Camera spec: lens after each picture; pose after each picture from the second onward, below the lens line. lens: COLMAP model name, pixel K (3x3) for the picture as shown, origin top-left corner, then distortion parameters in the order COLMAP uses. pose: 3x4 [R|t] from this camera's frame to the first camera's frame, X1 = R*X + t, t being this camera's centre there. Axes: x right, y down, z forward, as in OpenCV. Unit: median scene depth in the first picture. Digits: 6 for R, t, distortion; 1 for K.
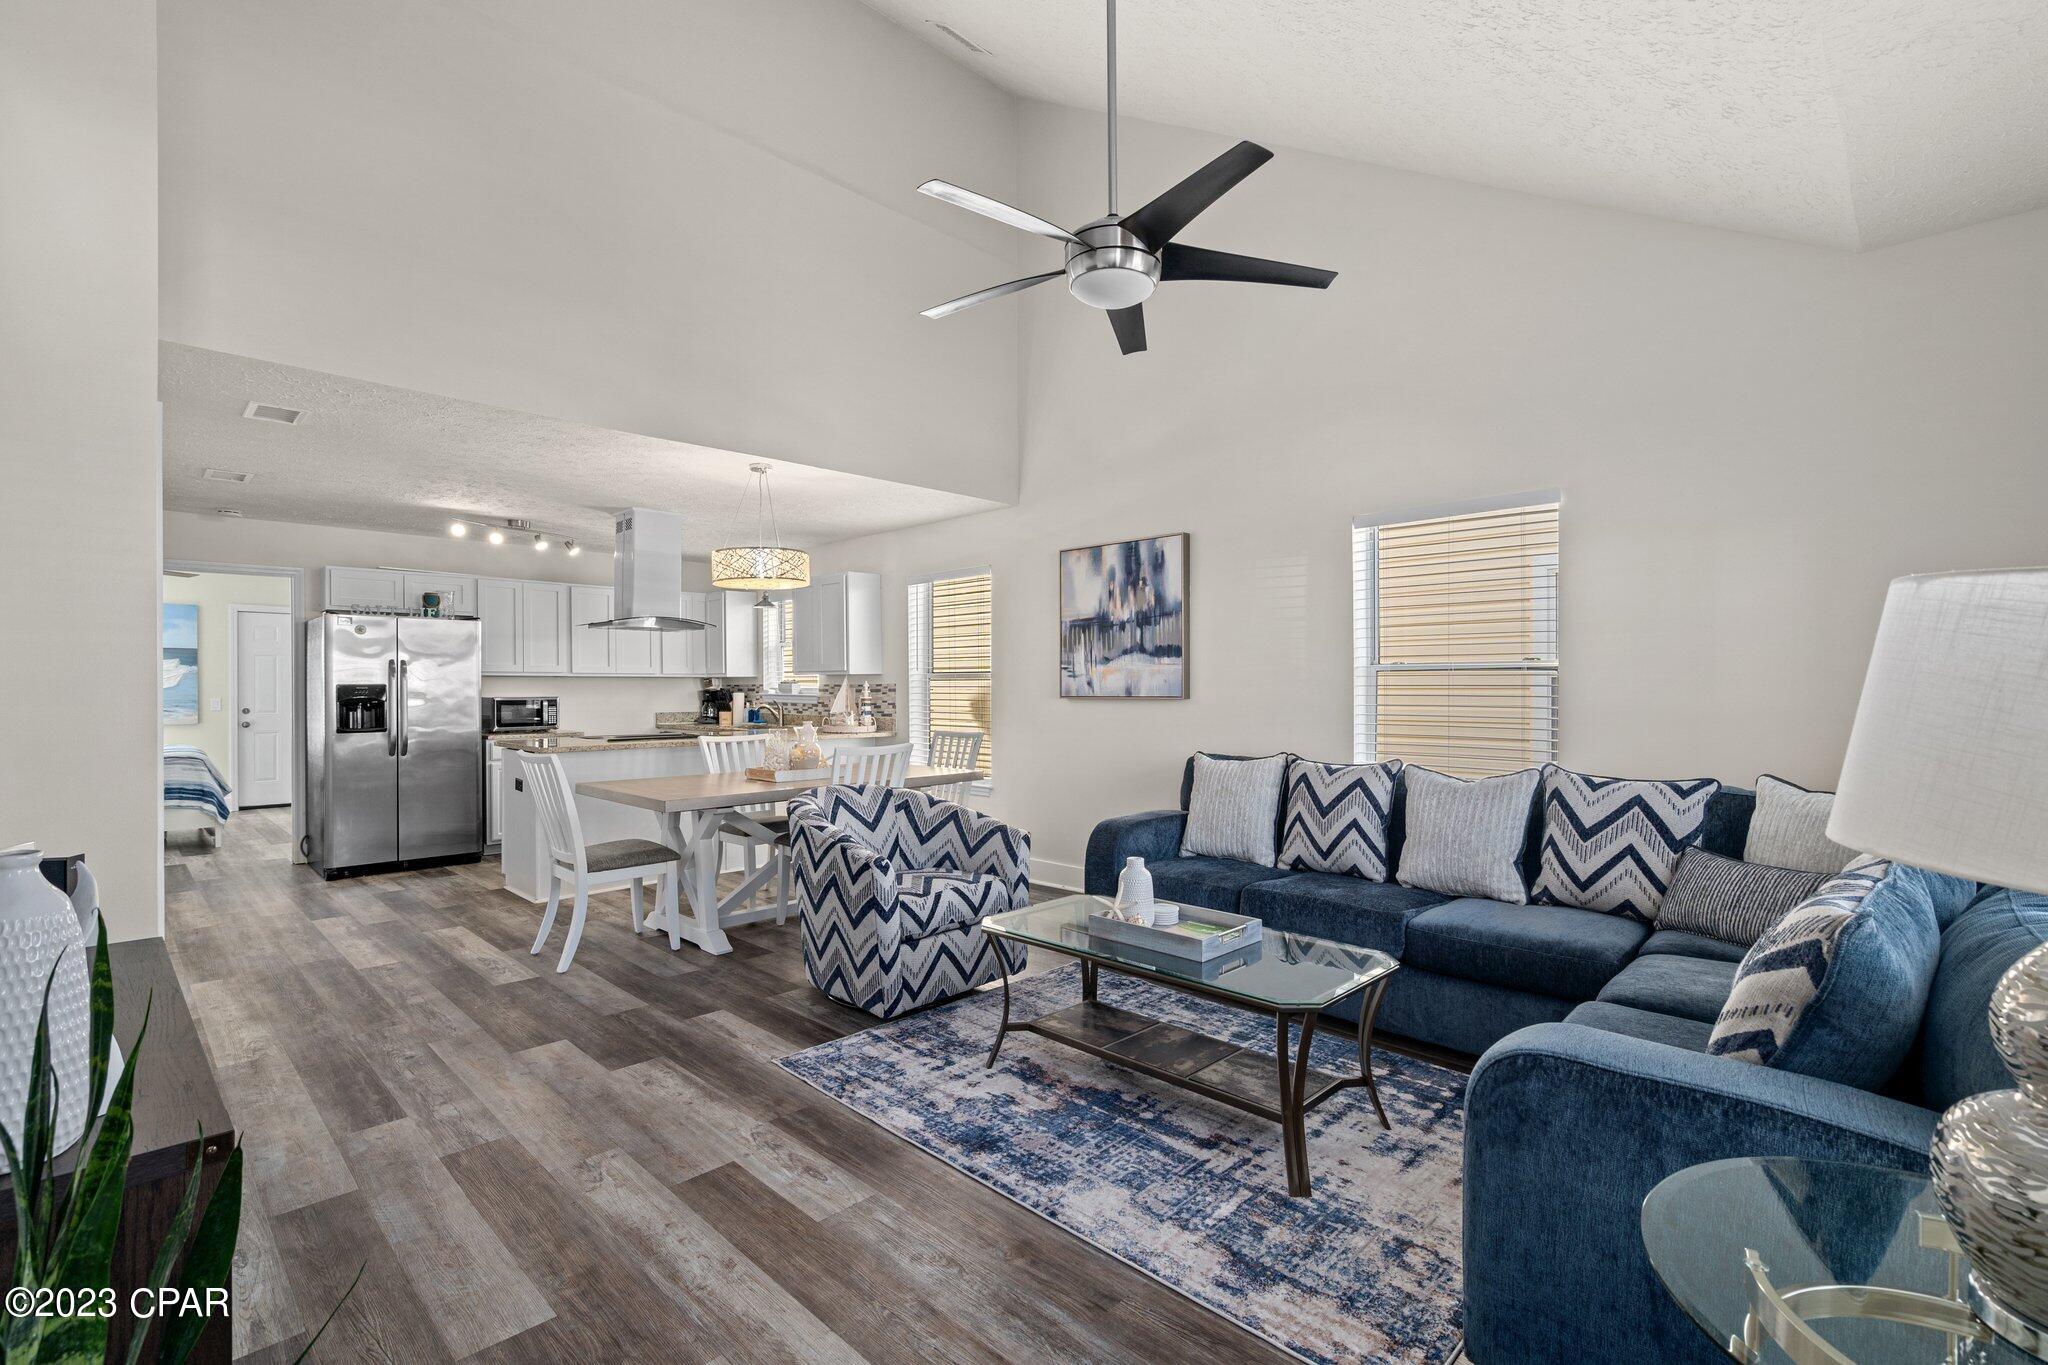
lens RADIAL K [[928.2, 0, 1015.1], [0, 928.2, 686.0], [0, 0, 1]] dist [-0.007286, 0.003031]
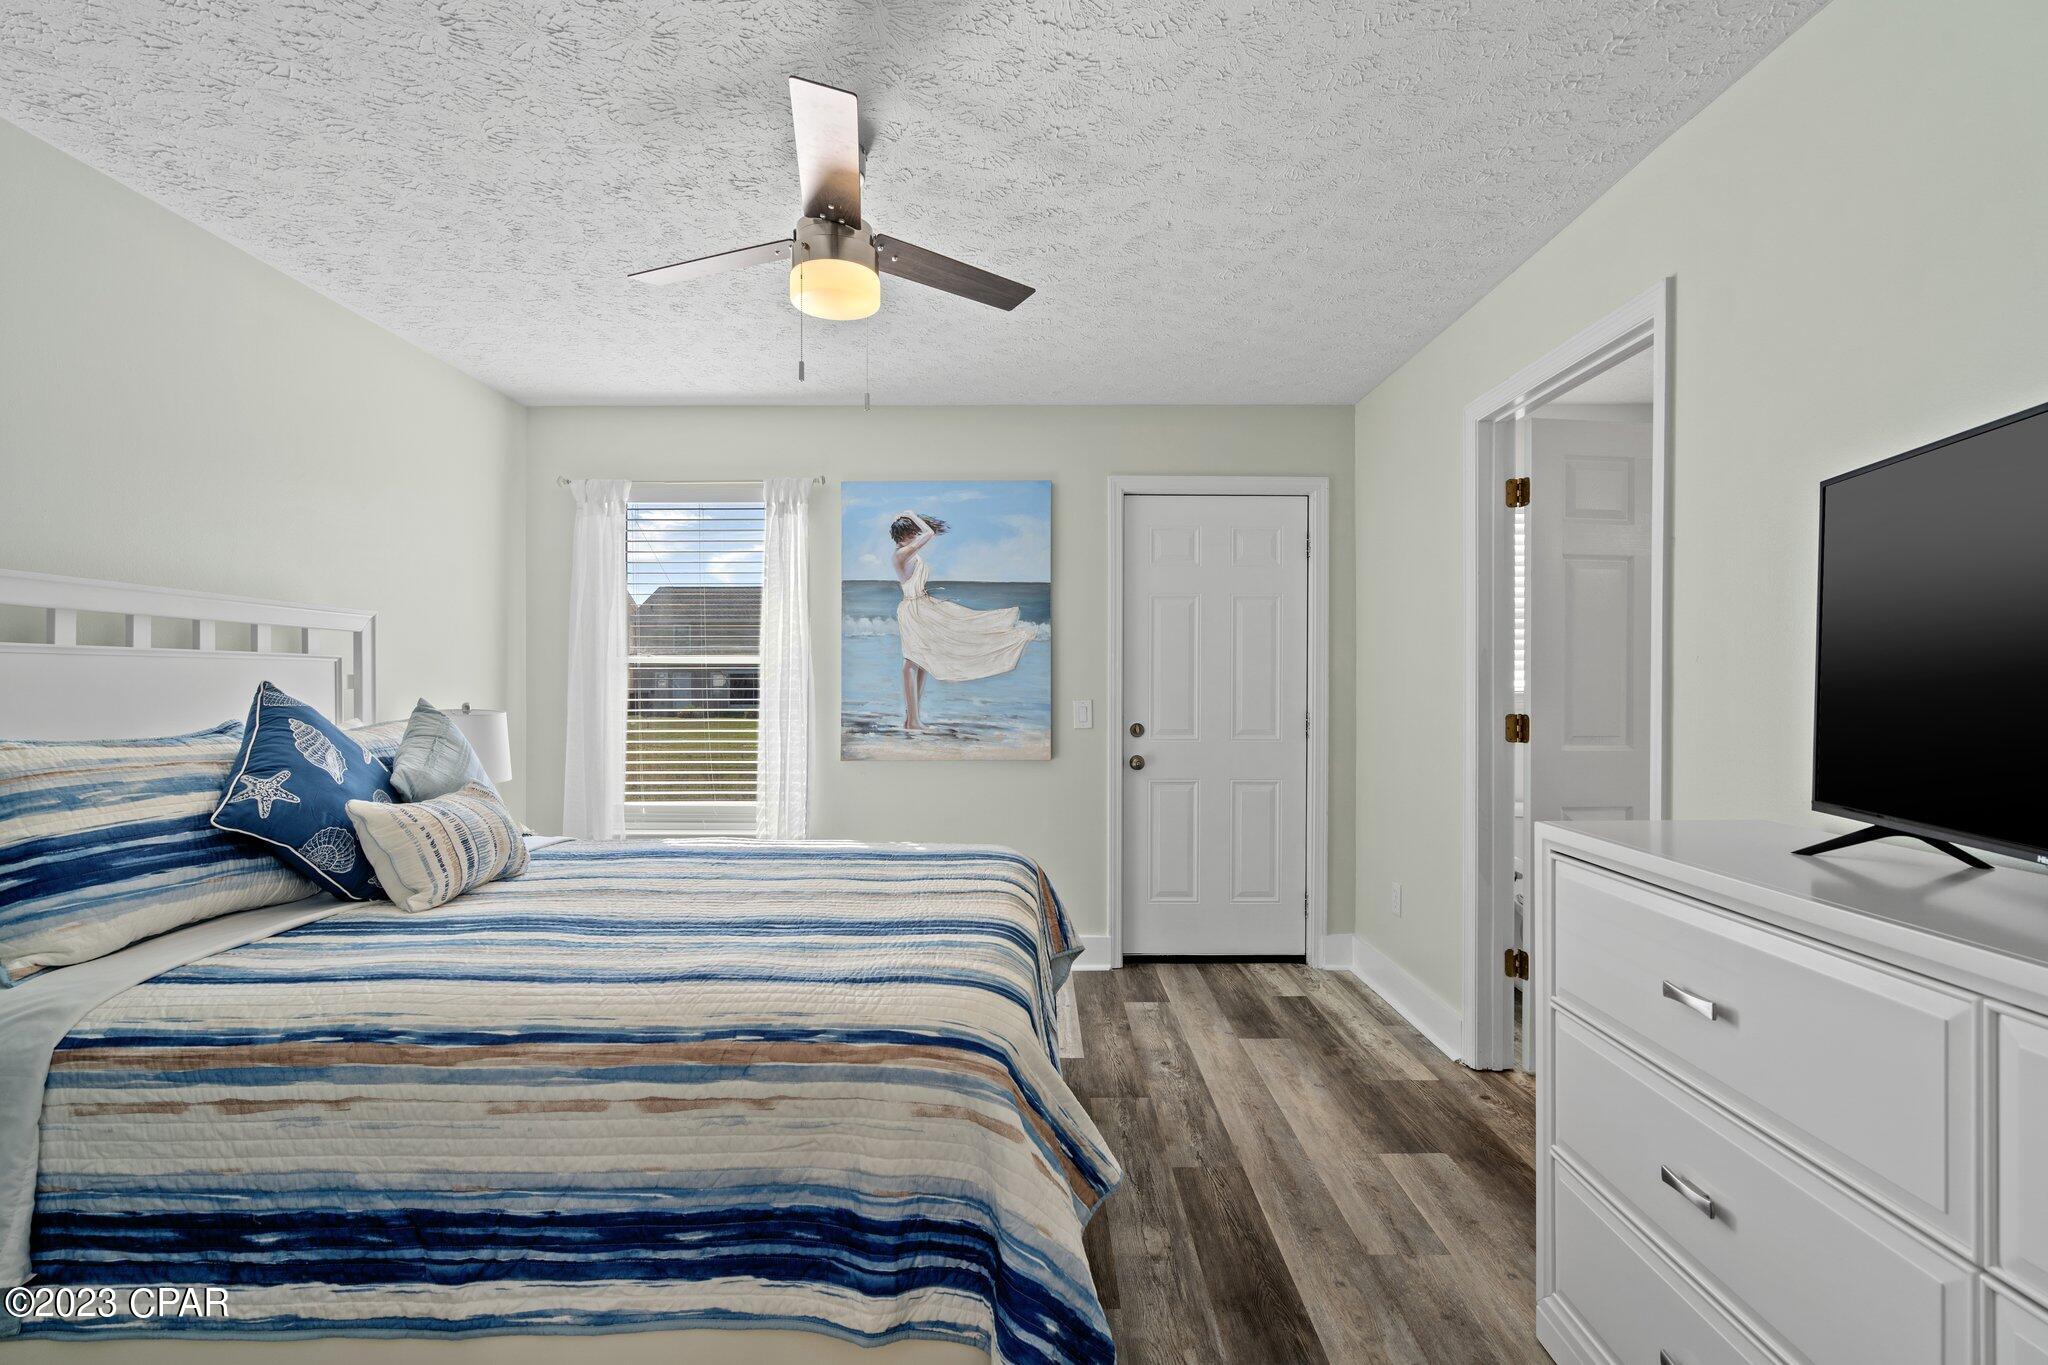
lens RADIAL K [[928.2, 0, 1027.5], [0, 928.2, 694.9], [0, 0, 1]] dist [-0.007286, 0.003031]
pose [[0.719895, 0.004116, -0.694071, -1.066645], [-0.001172, 0.999988, 0.004715, 0.016992], [0.694082, -0.002580, 0.719891, 1.227926]]
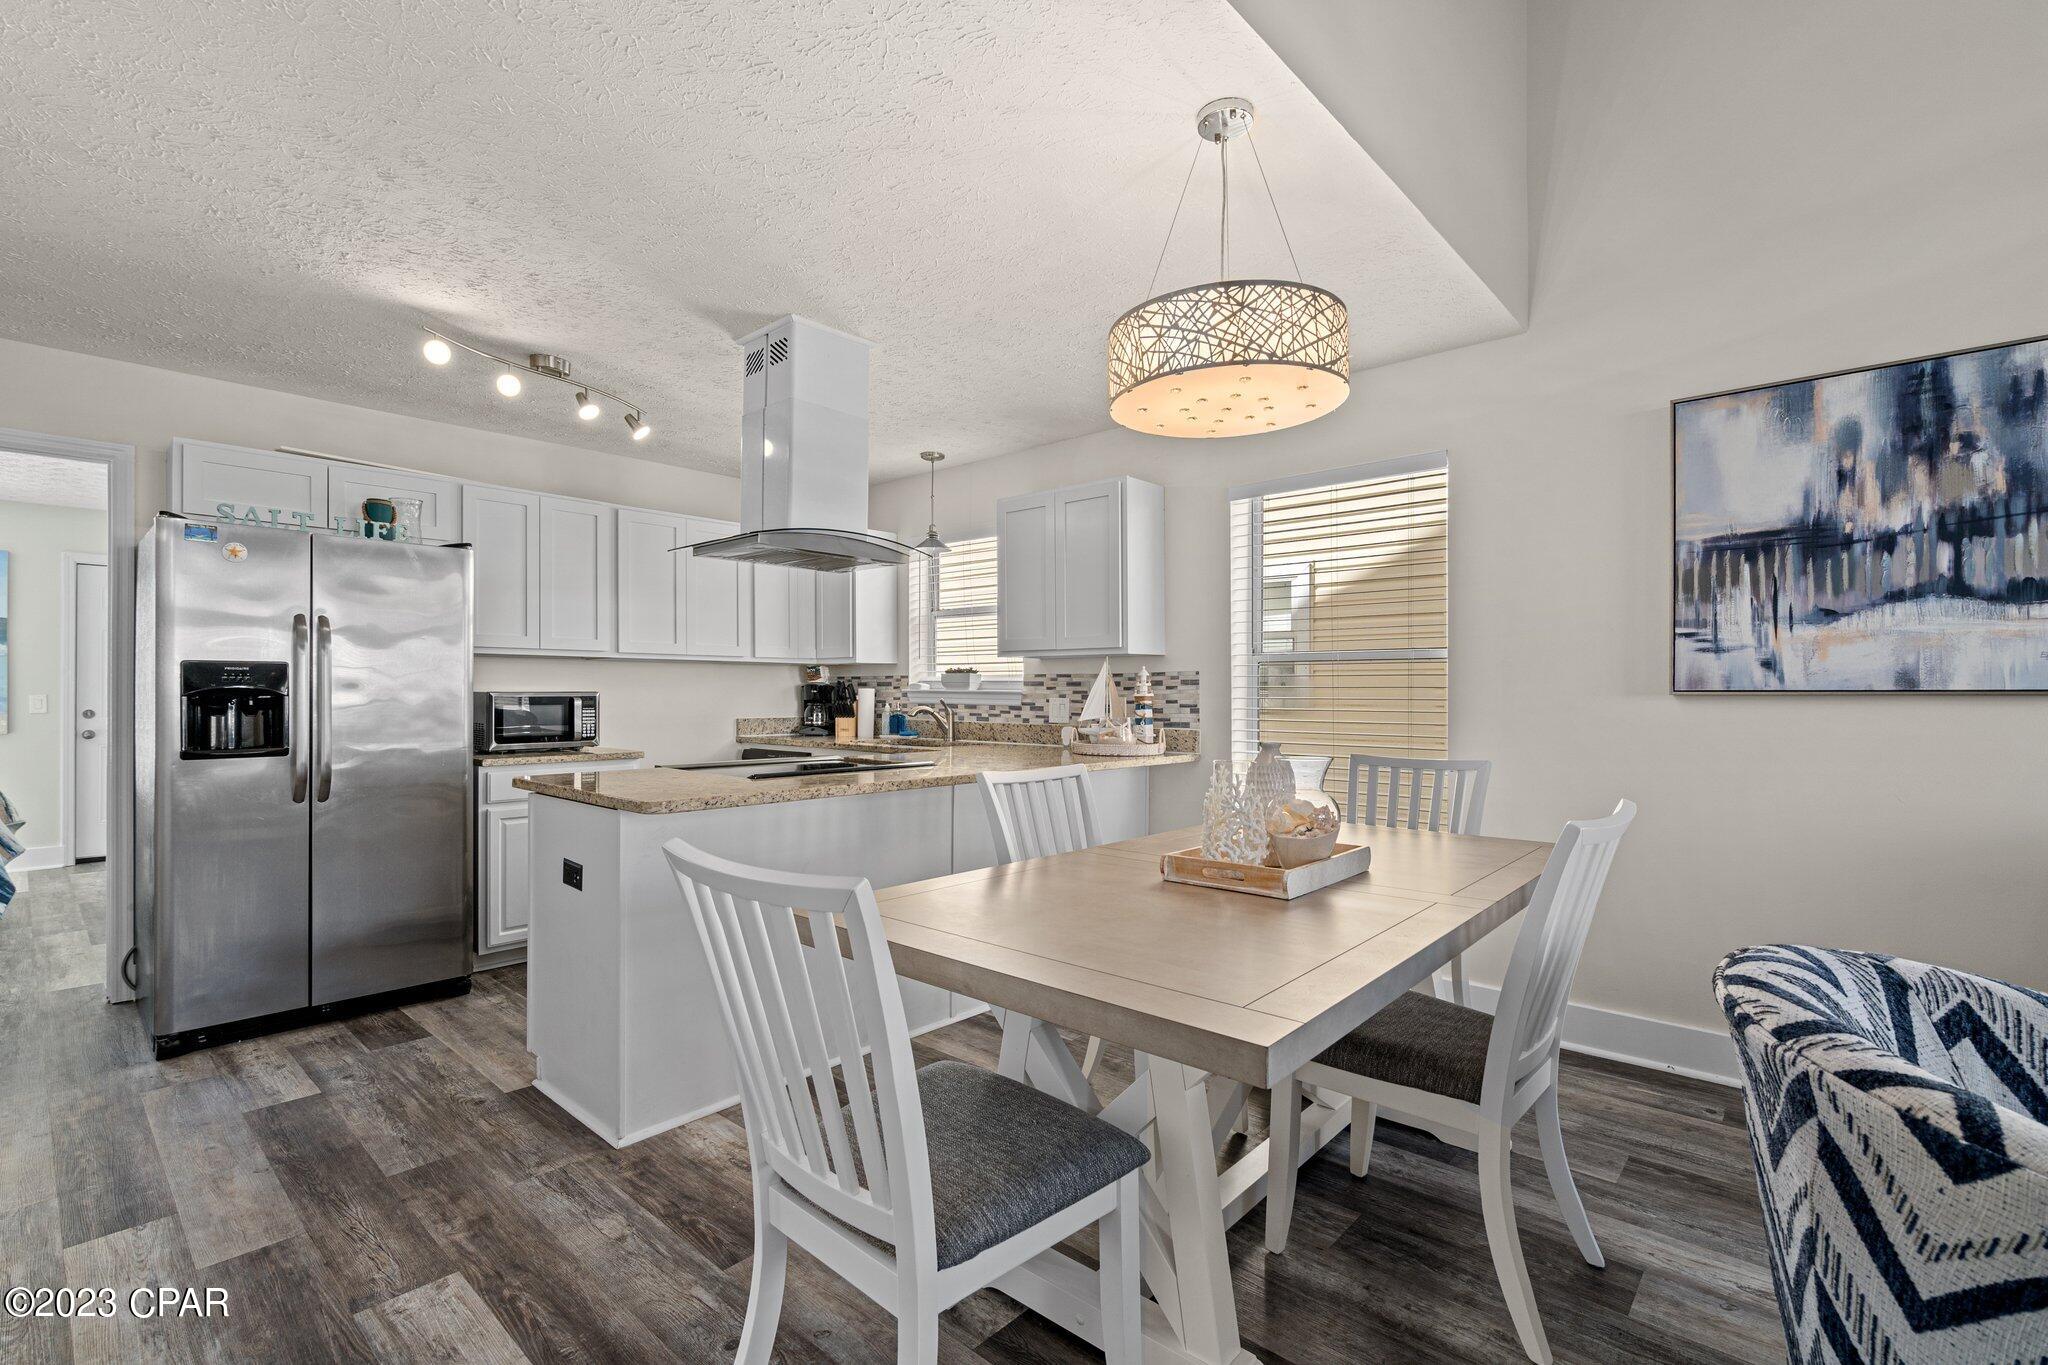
lens RADIAL K [[928.2, 0, 1018.3], [0, 928.2, 692.1], [0, 0, 1]] dist [-0.007286, 0.003031]
pose [[0.998853, 0.005370, 0.047587, -0.360040], [-0.005348, 0.999986, -0.000591, 0.015380], [-0.047589, 0.000336, 0.998867, 0.562881]]
